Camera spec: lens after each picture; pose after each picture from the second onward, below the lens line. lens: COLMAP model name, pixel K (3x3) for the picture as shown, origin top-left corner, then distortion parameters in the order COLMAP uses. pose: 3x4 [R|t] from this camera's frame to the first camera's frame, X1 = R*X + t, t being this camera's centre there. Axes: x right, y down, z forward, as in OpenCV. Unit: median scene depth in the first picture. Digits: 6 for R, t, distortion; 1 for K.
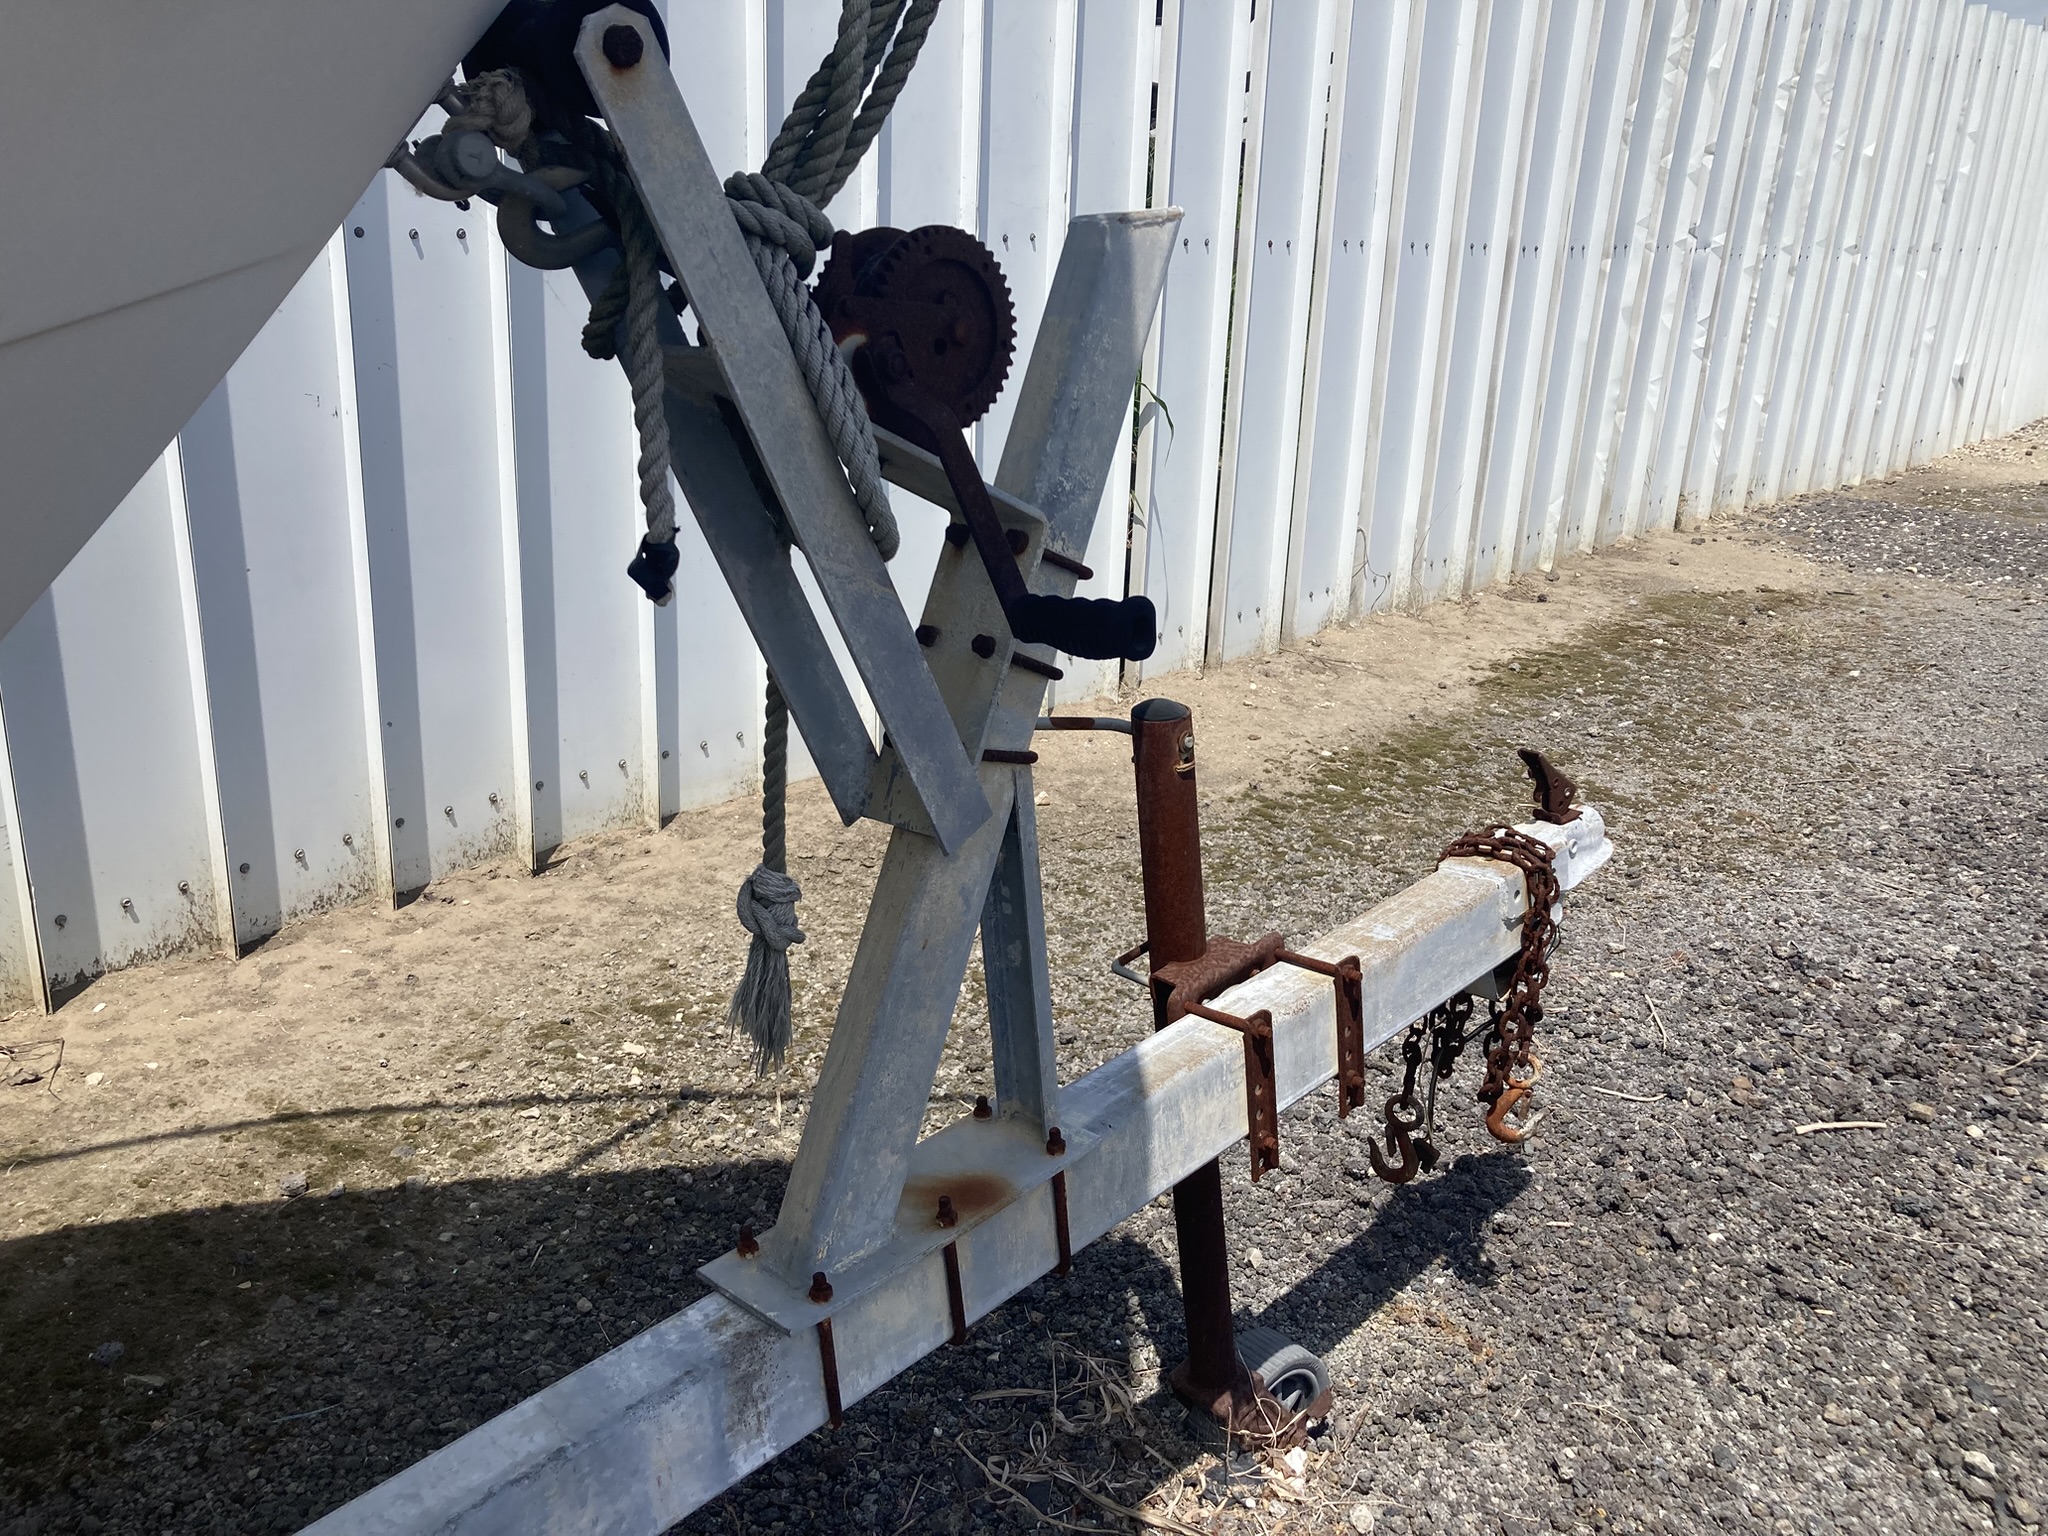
lens RADIAL K [[1660.9, 0, 1057.8], [0, 1660.9, 739.6], [0, 0, 1]] dist [0.104847, -0.132560]
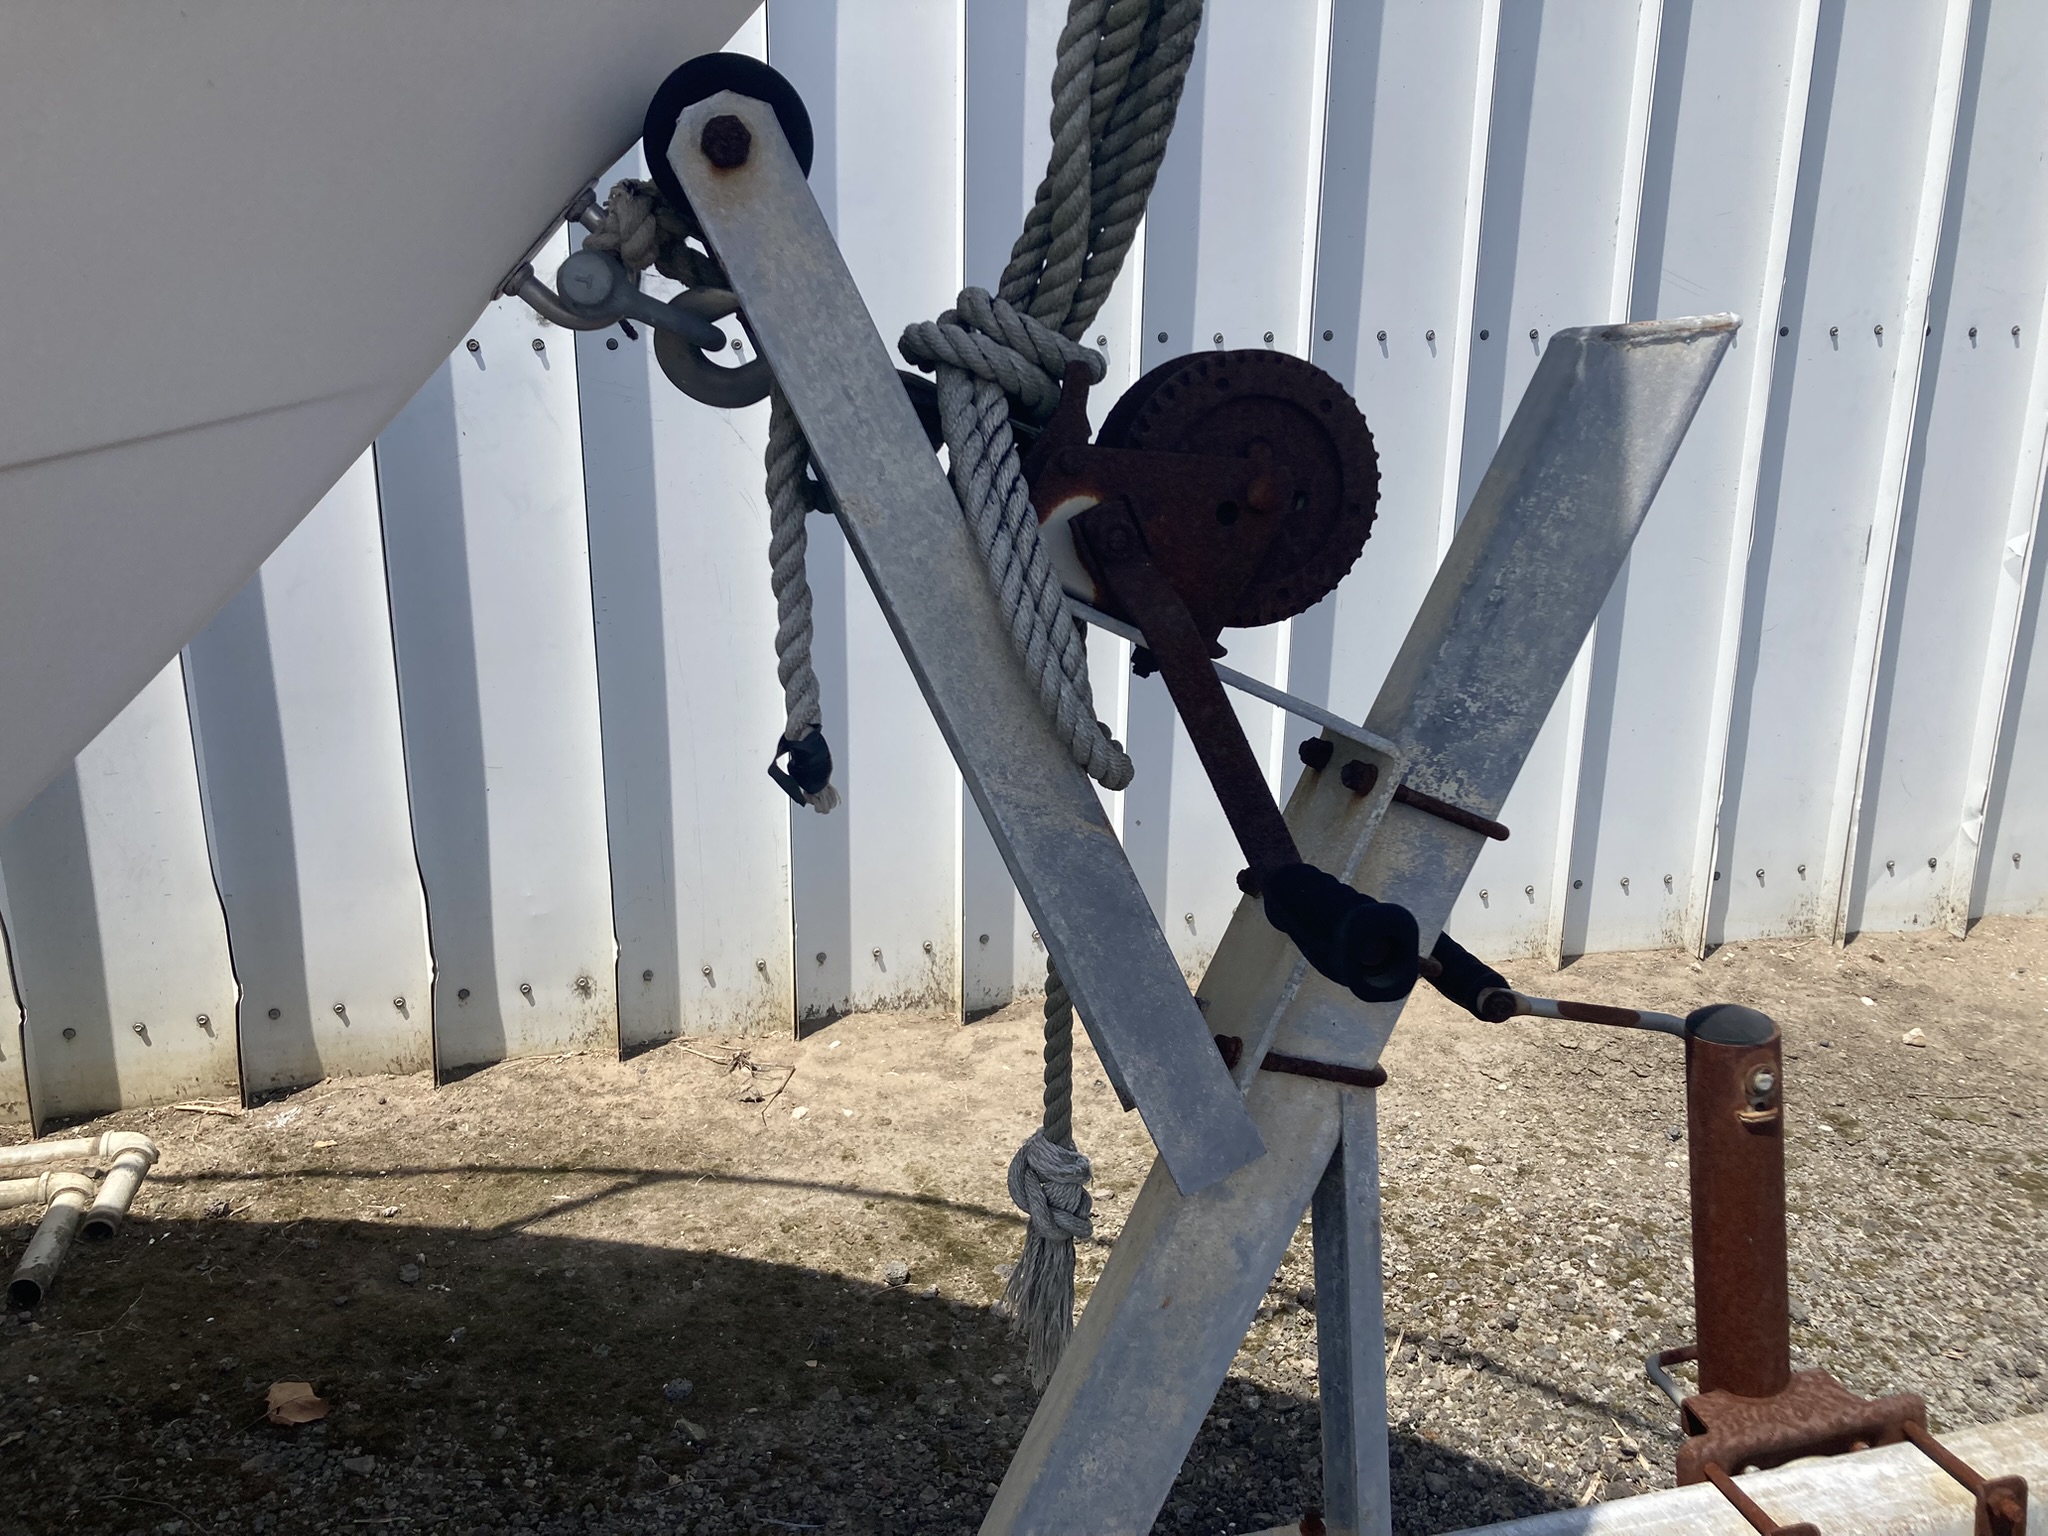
lens RADIAL K [[1607.1, 0, 1346.5], [0, 1607.1, 693.4], [0, 0, 1]] dist [0.082071, -0.135062]
pose [[0.820150, 0.127575, -0.557745, 0.264942], [-0.158967, 0.987252, -0.007938, -0.112825], [0.549622, 0.095173, 0.829975, 0.320219]]
